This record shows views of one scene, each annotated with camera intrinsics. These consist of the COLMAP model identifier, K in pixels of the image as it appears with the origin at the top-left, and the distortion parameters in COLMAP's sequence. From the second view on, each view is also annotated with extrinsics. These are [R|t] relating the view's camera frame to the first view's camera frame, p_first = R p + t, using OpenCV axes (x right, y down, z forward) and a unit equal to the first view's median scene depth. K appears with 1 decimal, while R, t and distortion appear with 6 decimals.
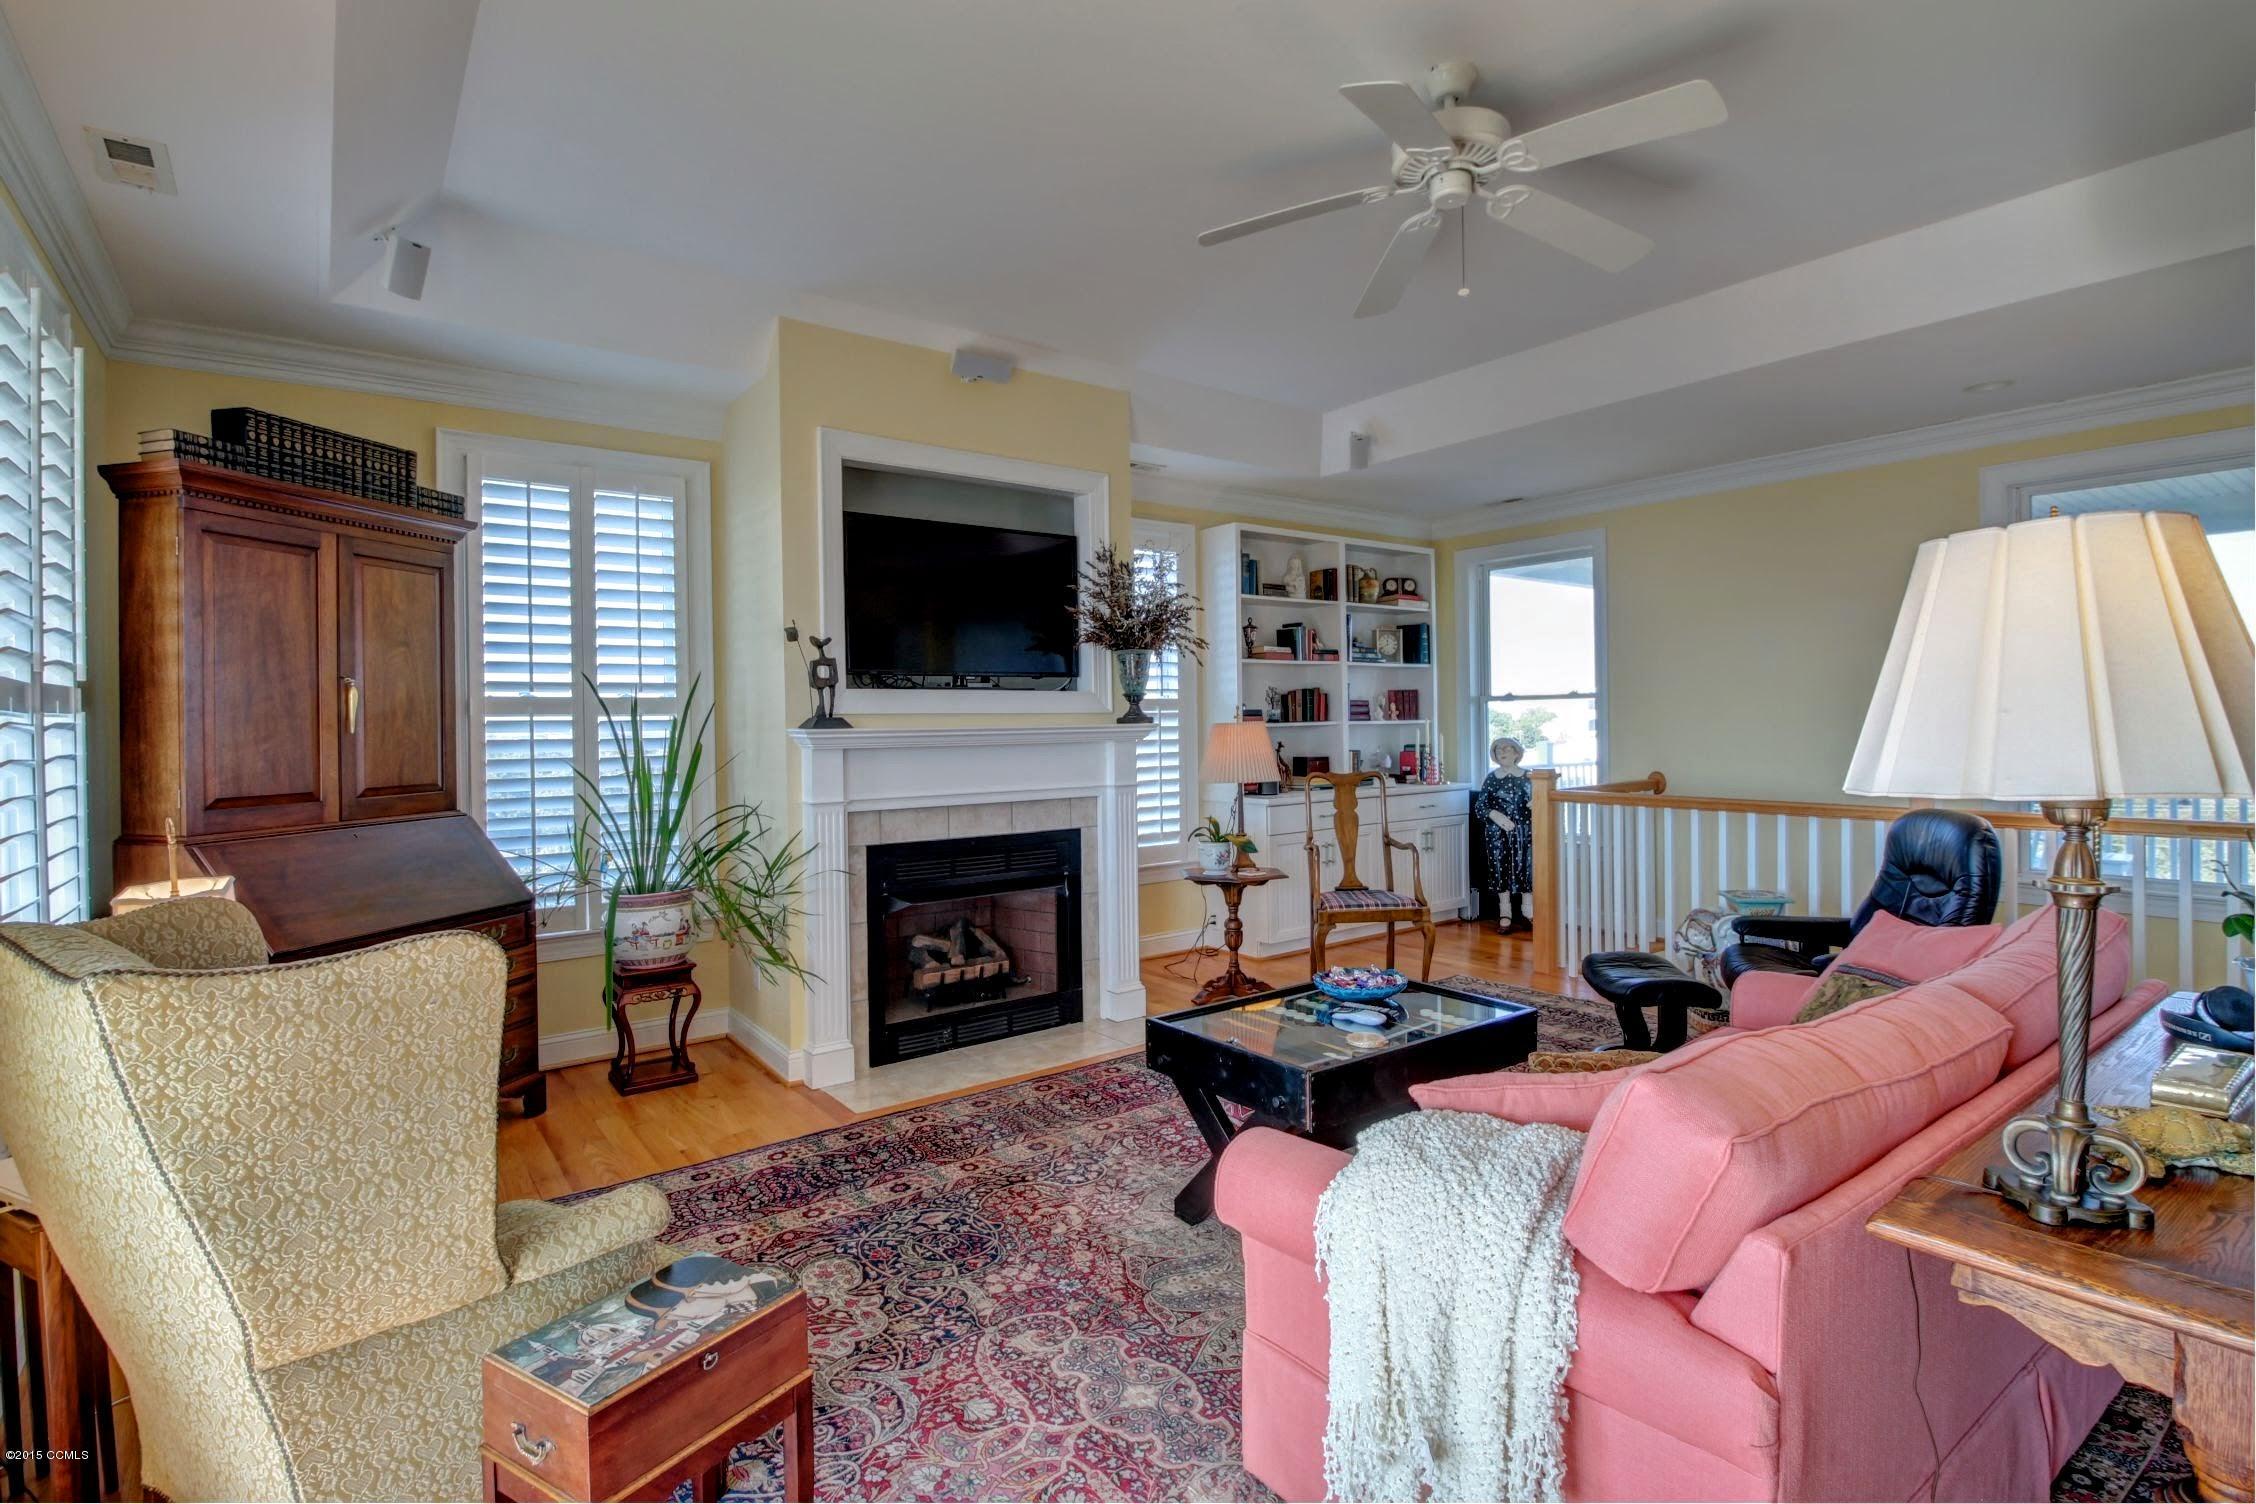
lens RADIAL K [[1080.8, 0, 1123.6], [0, 1080.8, 728.2], [0, 0, 1]] dist [-0.008475, -0.000962]
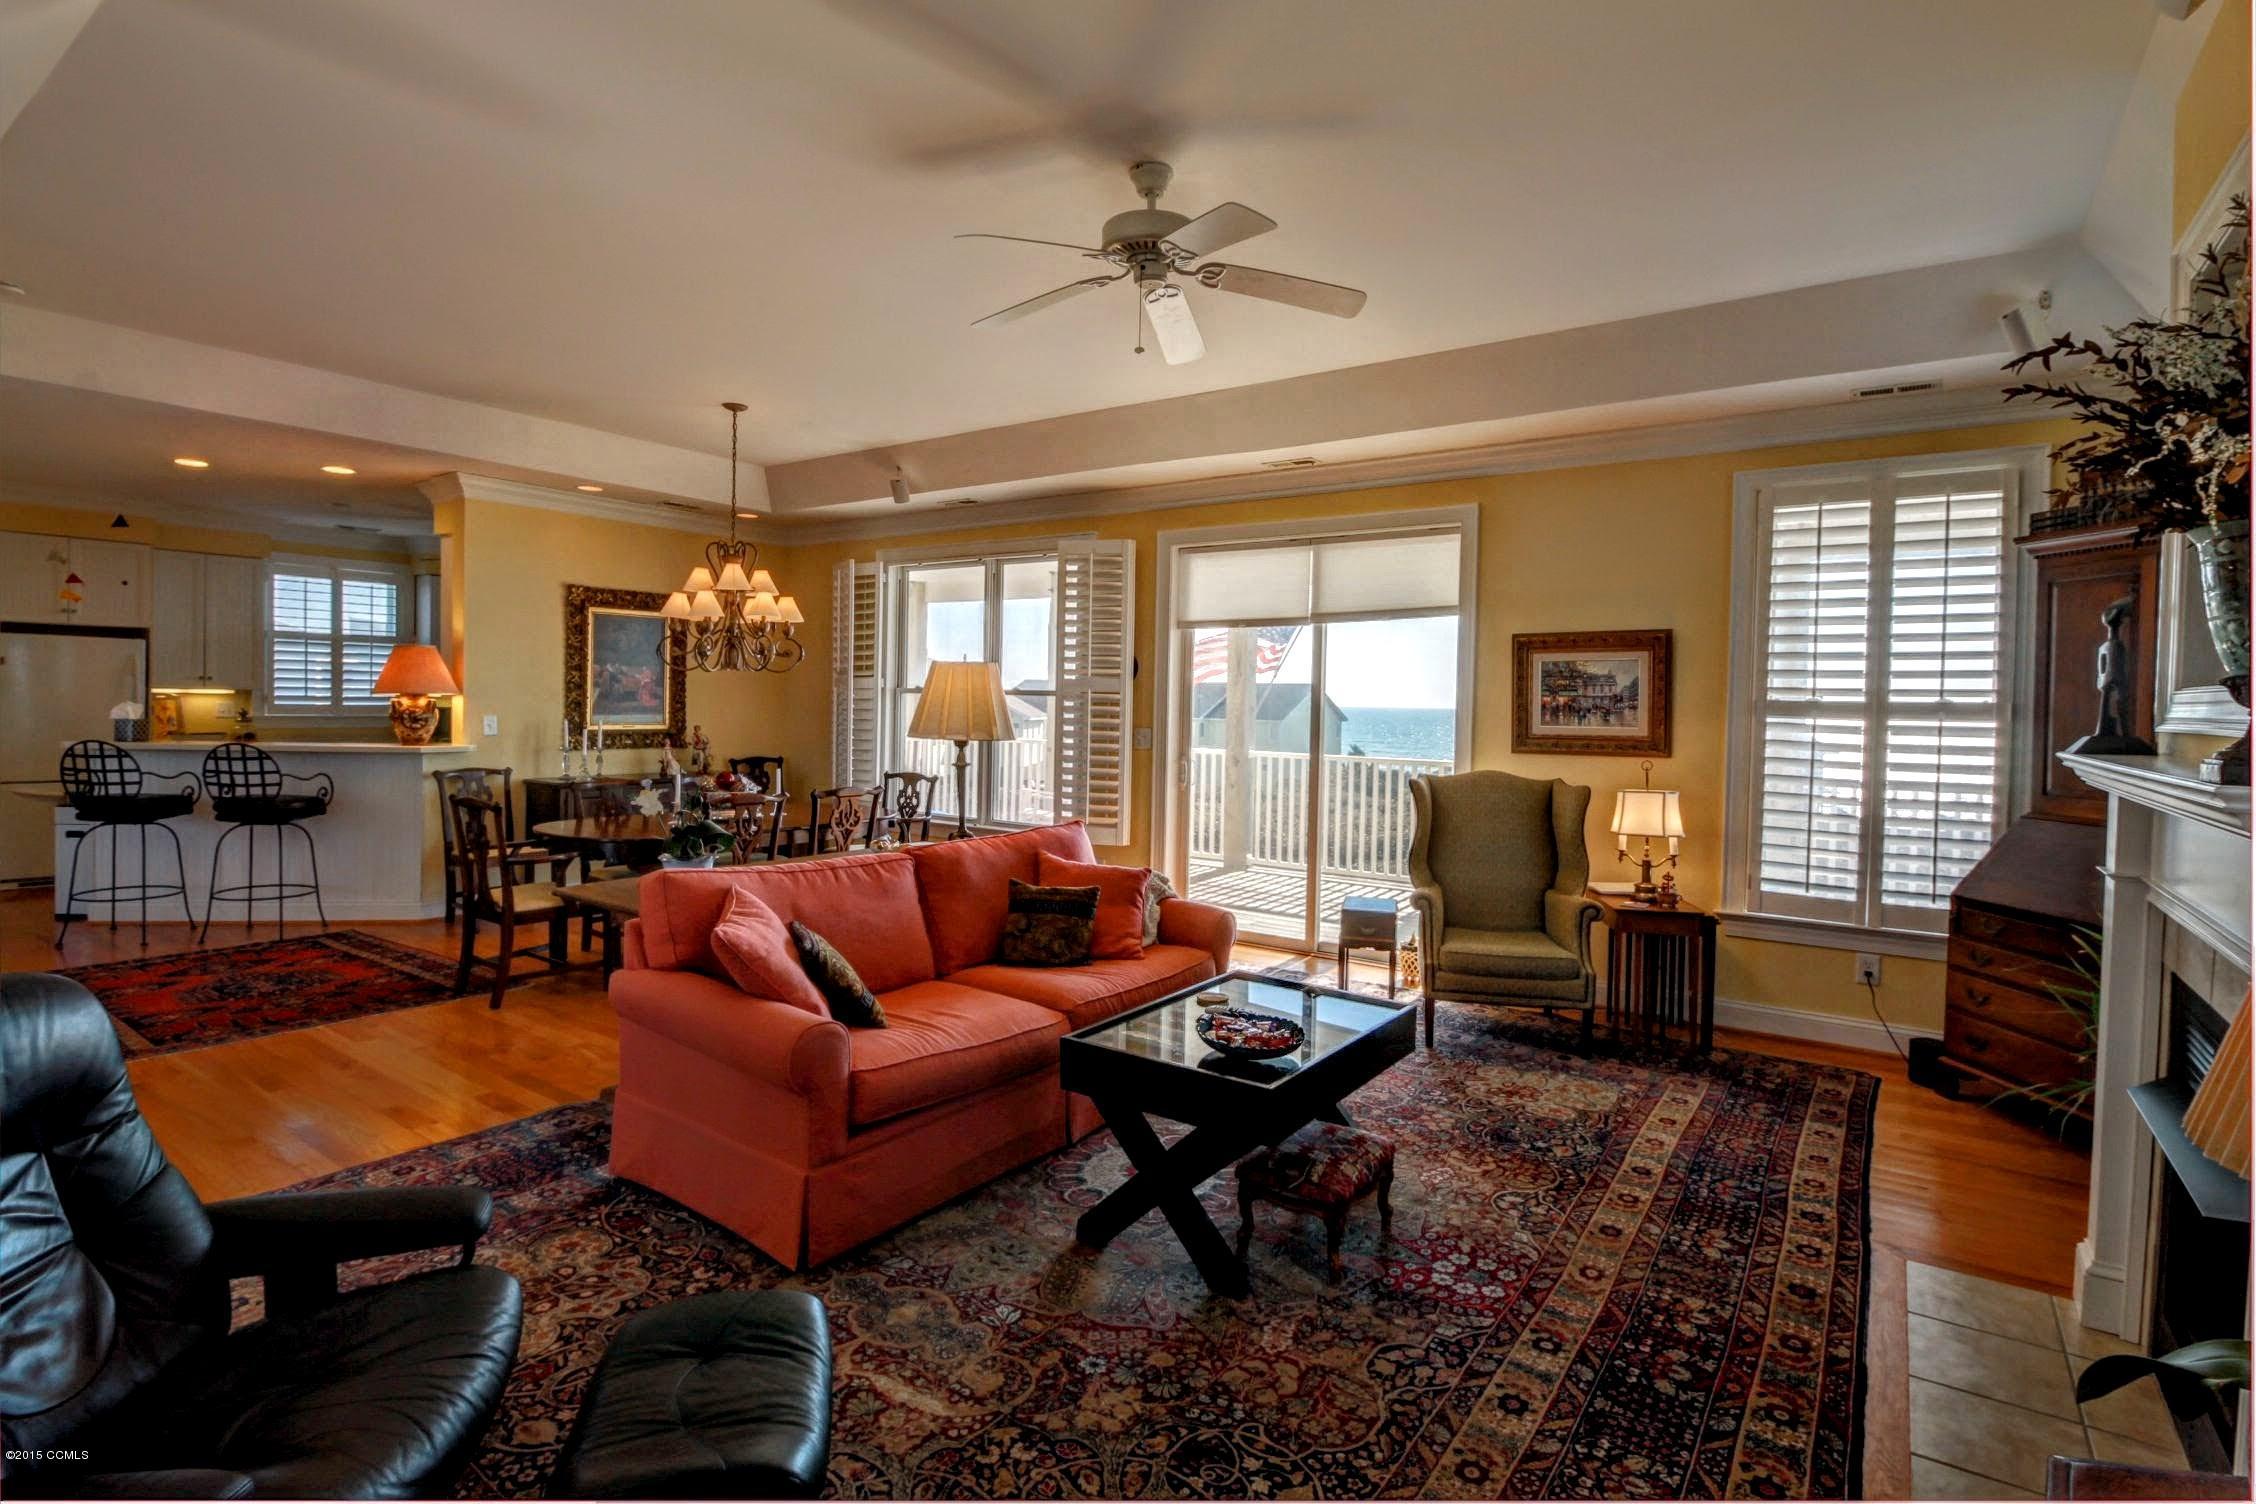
lens RADIAL K [[1080.8, 0, 1123.6], [0, 1080.8, 728.2], [0, 0, 1]] dist [-0.008475, -0.000962]
pose [[-0.952383, 0.004301, -0.304873, 0.462037], [-0.006874, 0.999344, 0.035570, -0.032430], [0.304826, 0.035972, -0.951729, 1.420992]]
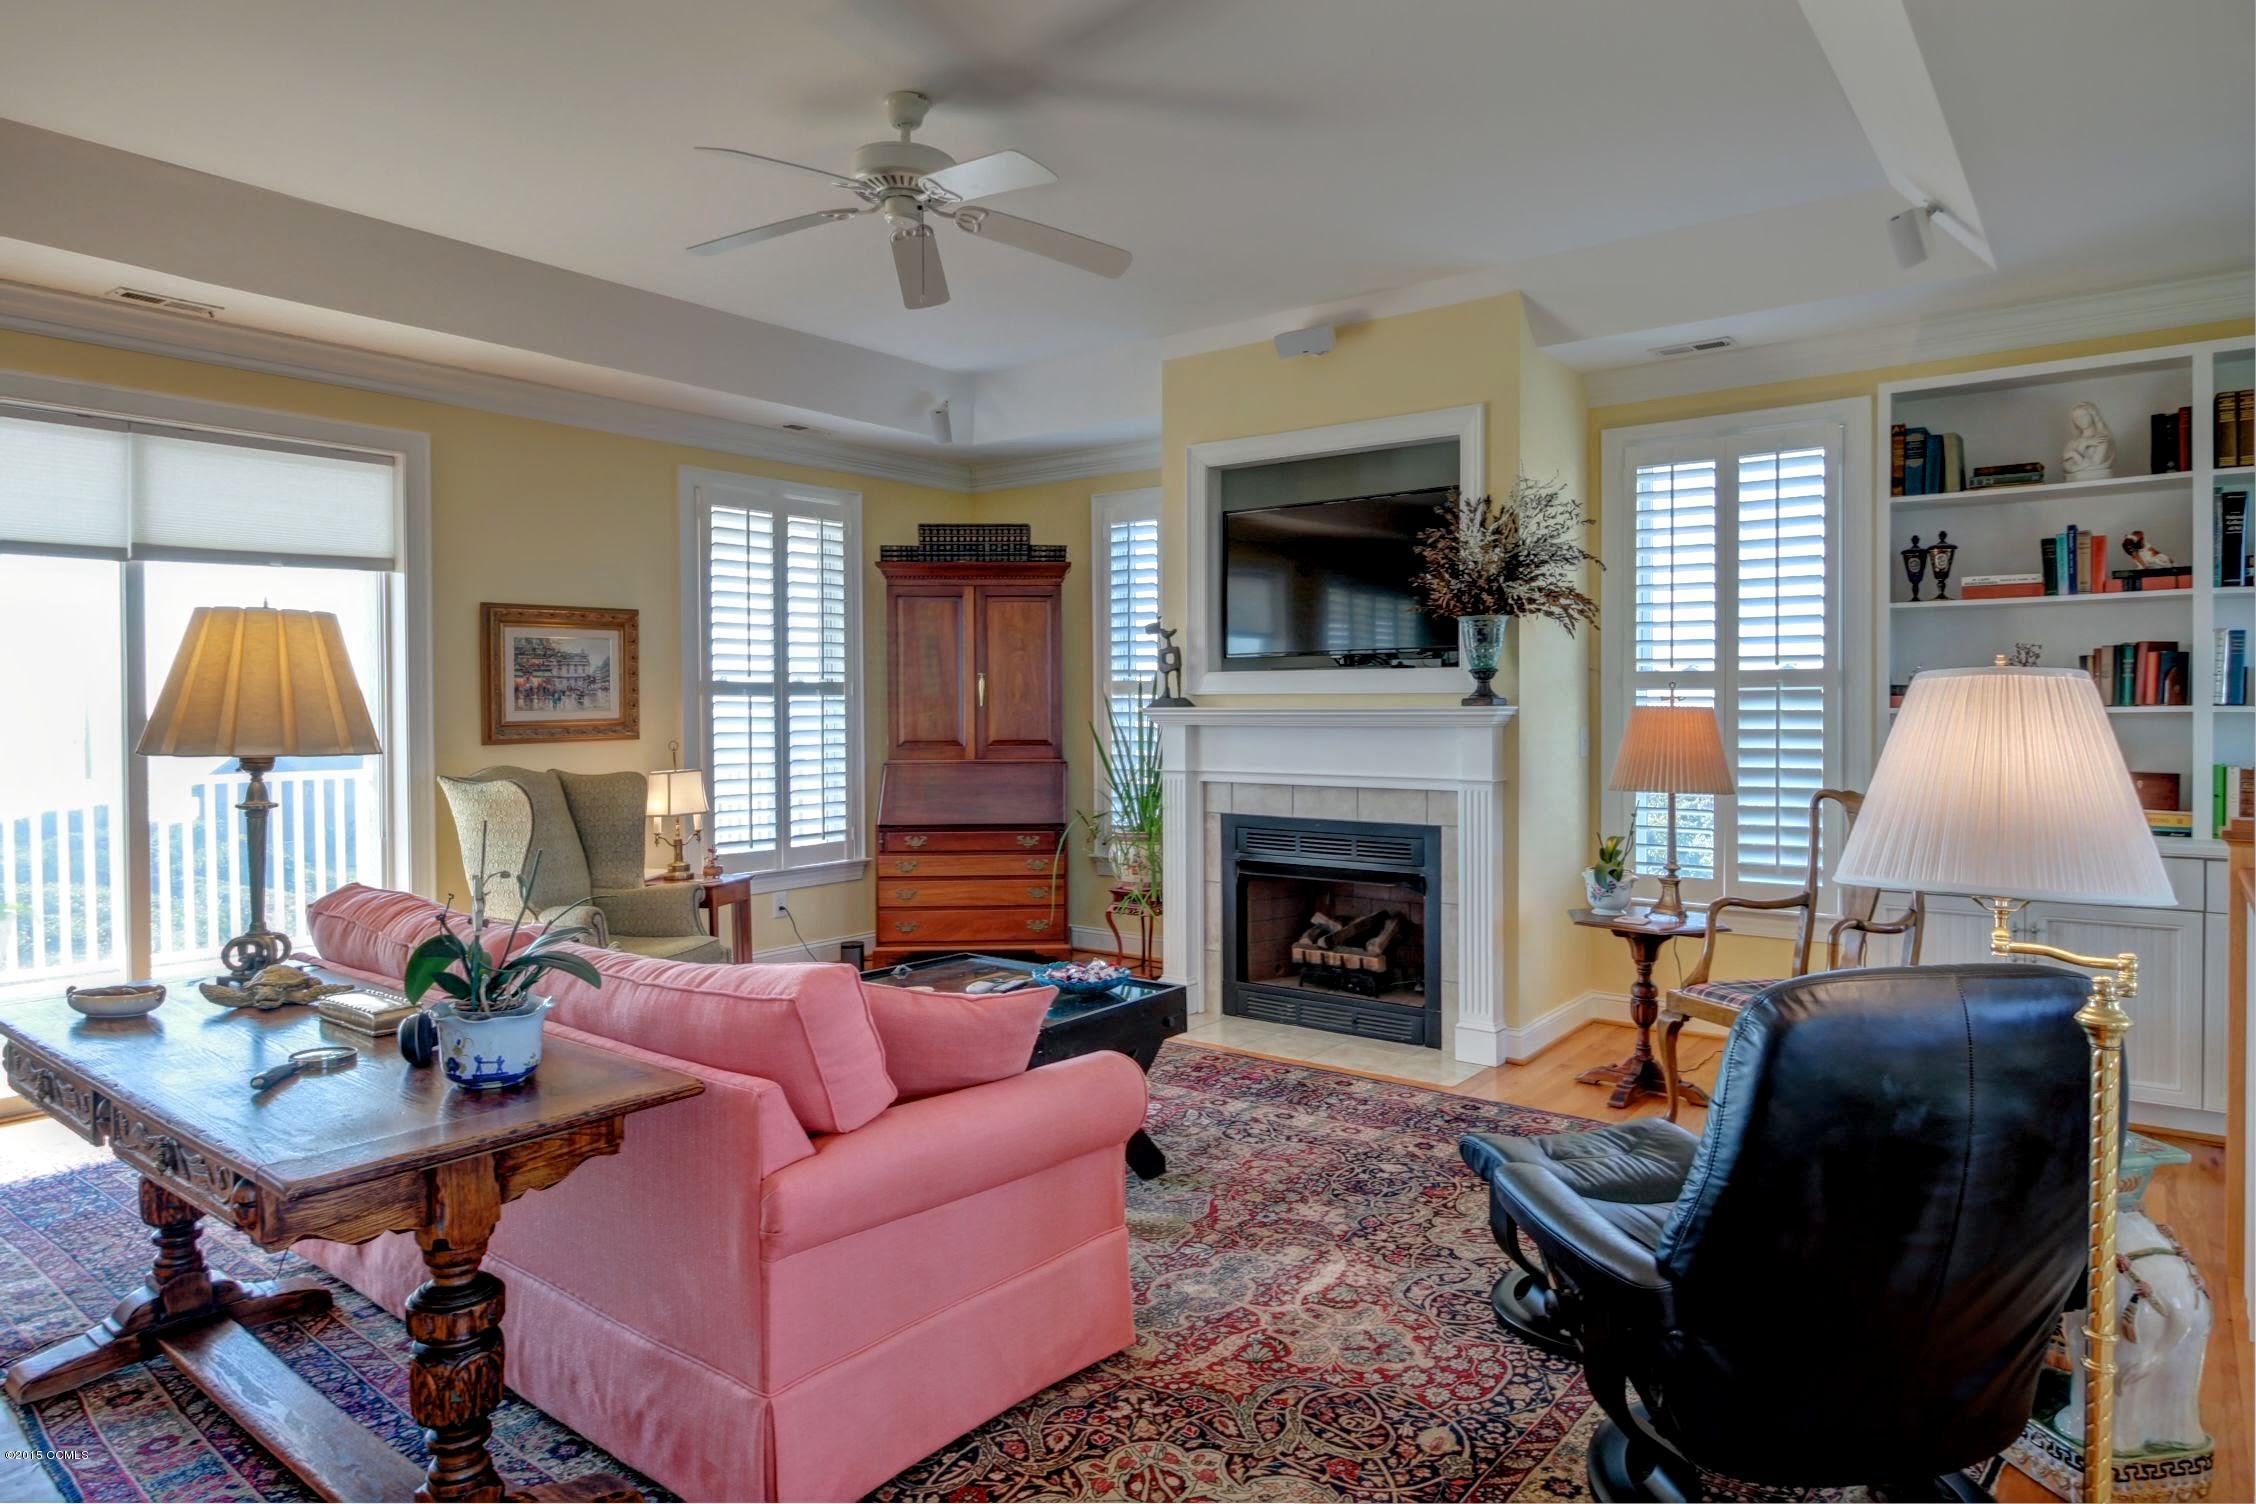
lens RADIAL K [[1333.1, 0, 1137.5], [0, 1333.1, 728.0], [0, 0, 1]] dist [0.006358, -0.013213]
pose [[0.269548, 0.029971, -0.962521, 1.105287], [-0.005565, 0.999547, 0.029565, -0.019578], [0.962971, -0.002613, 0.269593, 0.577660]]
